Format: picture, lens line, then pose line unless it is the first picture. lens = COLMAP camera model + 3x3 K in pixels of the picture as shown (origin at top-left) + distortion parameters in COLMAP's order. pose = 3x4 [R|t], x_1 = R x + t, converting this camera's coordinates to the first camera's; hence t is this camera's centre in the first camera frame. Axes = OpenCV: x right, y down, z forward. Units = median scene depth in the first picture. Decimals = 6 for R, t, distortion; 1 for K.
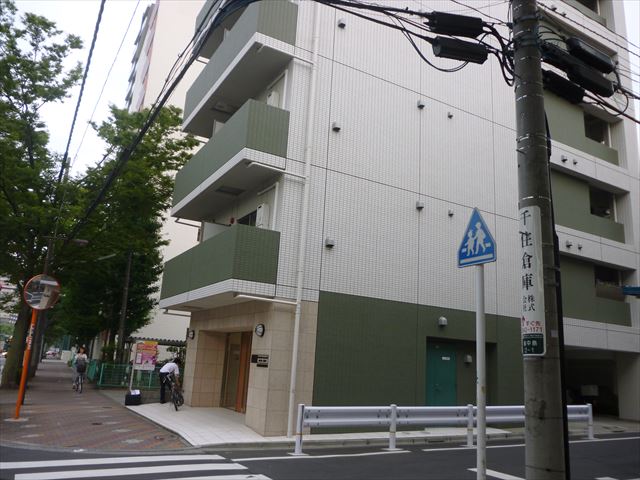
lens RADIAL K [[534.9, 0, 320.0], [0, 534.9, 240.0], [0, 0, 1]] dist [-0.021505, -0.004980]
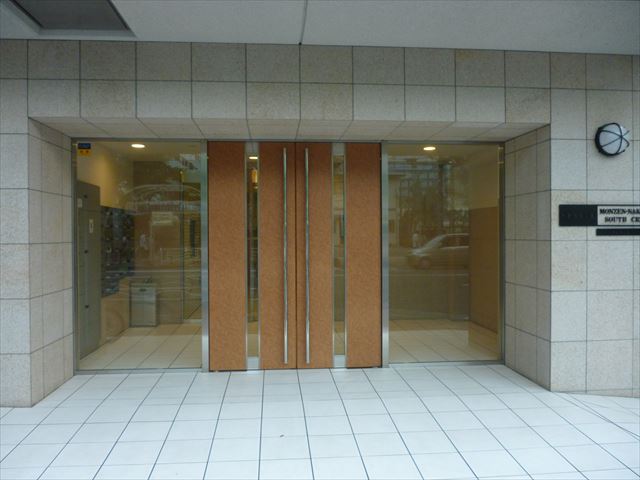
lens RADIAL K [[534.9, 0, 320.0], [0, 534.9, 240.0], [0, 0, 1]] dist [-0.021505, -0.004980]
pose [[0.426130, -0.060809, 0.902616, -0.361927], [-0.178811, 0.972393, 0.149927, 0.147806], [-0.886815, -0.225287, 0.403492, 0.689031]]
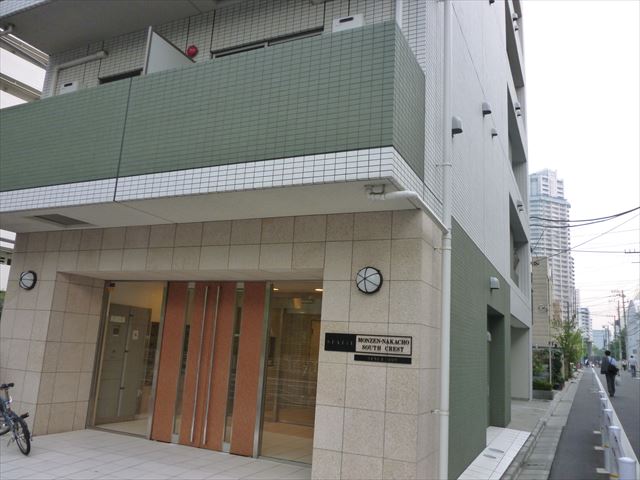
lens RADIAL K [[534.9, 0, 320.0], [0, 534.9, 240.0], [0, 0, 1]] dist [-0.021505, -0.004980]
pose [[0.826677, 0.110594, 0.551701, -0.268765], [-0.145026, 0.989245, 0.019005, 0.090250], [-0.543666, -0.095722, 0.833825, 0.441673]]
